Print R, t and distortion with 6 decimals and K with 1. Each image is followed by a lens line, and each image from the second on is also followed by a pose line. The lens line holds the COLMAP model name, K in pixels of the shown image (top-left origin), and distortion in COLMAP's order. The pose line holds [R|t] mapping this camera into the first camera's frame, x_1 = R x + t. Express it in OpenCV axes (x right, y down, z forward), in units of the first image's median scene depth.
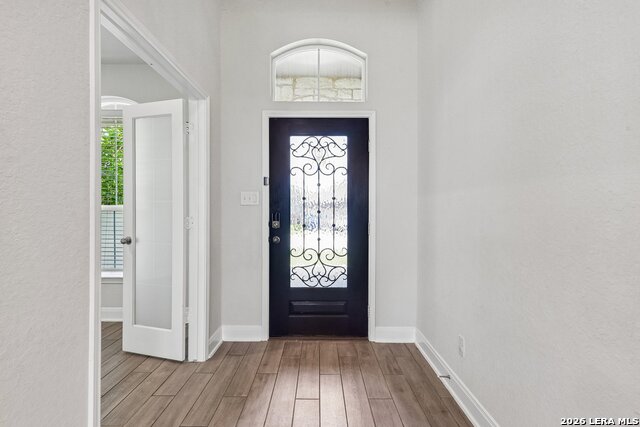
lens RADIAL K [[309.3, 0, 320.0], [0, 309.3, 211.3], [0, 0, 1]] dist [-0.046234, 0.000005]
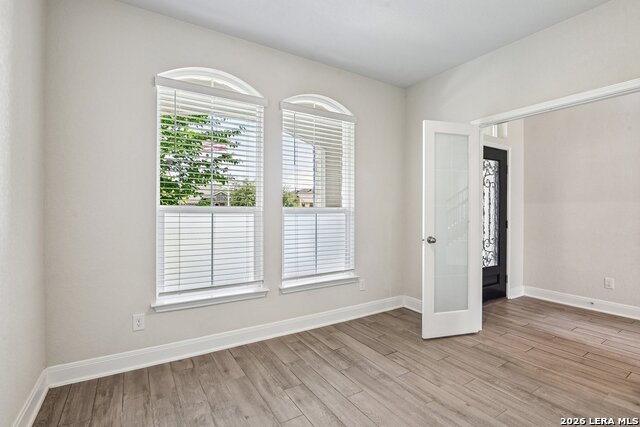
lens RADIAL K [[302.3, 0, 322.0], [0, 302.3, 210.0], [0, 0, 1]] dist [0.003276, -0.000243]
pose [[0.846844, 0.009450, 0.531758, -1.546052], [-0.003932, 0.999926, -0.011507, 0.007264], [-0.531828, 0.007654, 0.846818, 0.259801]]
